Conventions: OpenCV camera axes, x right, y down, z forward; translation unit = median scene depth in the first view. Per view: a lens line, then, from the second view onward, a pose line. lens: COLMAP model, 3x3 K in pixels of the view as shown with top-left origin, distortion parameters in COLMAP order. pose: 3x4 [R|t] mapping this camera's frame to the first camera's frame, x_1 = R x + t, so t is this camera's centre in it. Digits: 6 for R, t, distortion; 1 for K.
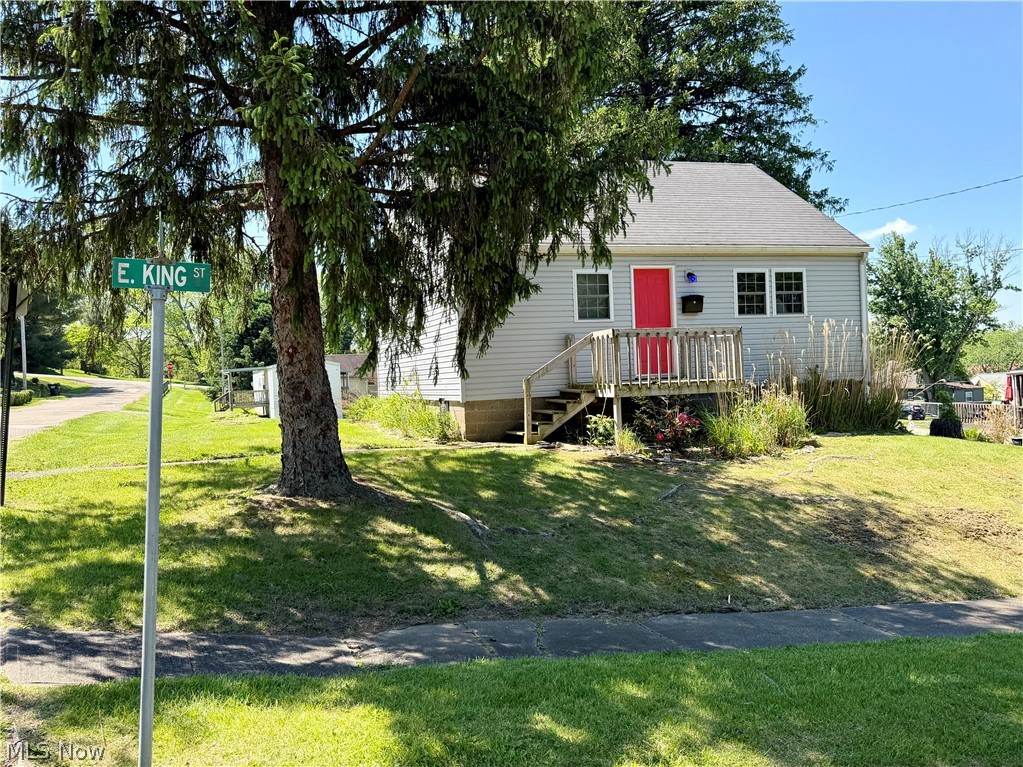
lens RADIAL K [[810.2, 0, 511.5], [0, 810.2, 383.5], [0, 0, 1]] dist [0.160628, -0.257100]
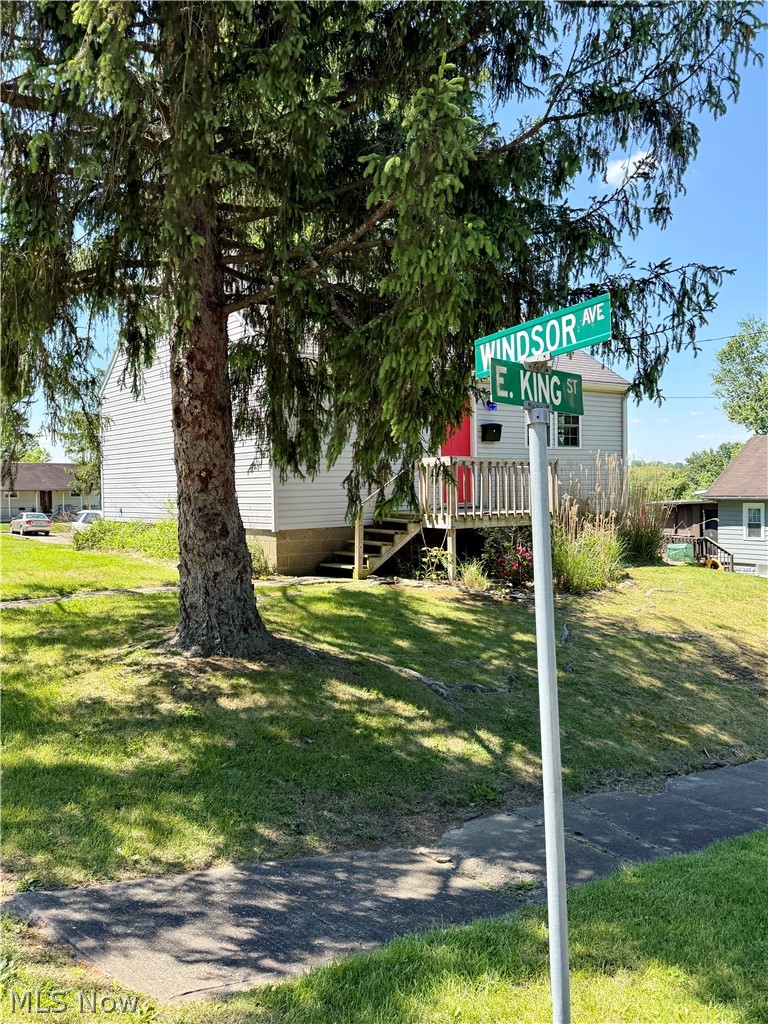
lens RADIAL K [[811.0, 0, 384.0], [0, 811.0, 512.0], [0, 0, 1]] dist [0.160628, -0.257100]
pose [[0.952660, 0.018637, 0.303467, -0.227577], [-0.022716, 0.999693, 0.009917, -0.010026], [-0.303189, -0.016341, 0.952790, 0.122050]]
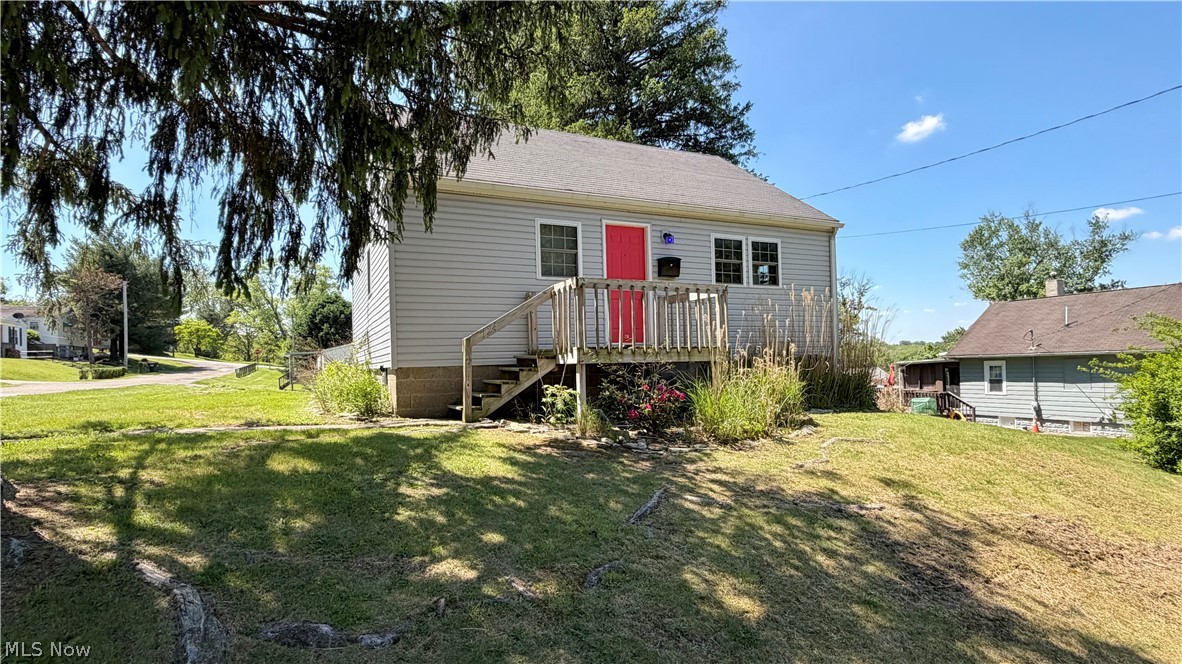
lens RADIAL K [[572.6, 0, 582.9], [0, 572.6, 362.3], [0, 0, 1]] dist [0.000008, -0.000462]
pose [[0.995230, 0.017210, 0.096029, 0.076592], [-0.015658, 0.999735, -0.016895, 0.024520], [-0.096295, 0.015311, 0.995235, 0.433578]]
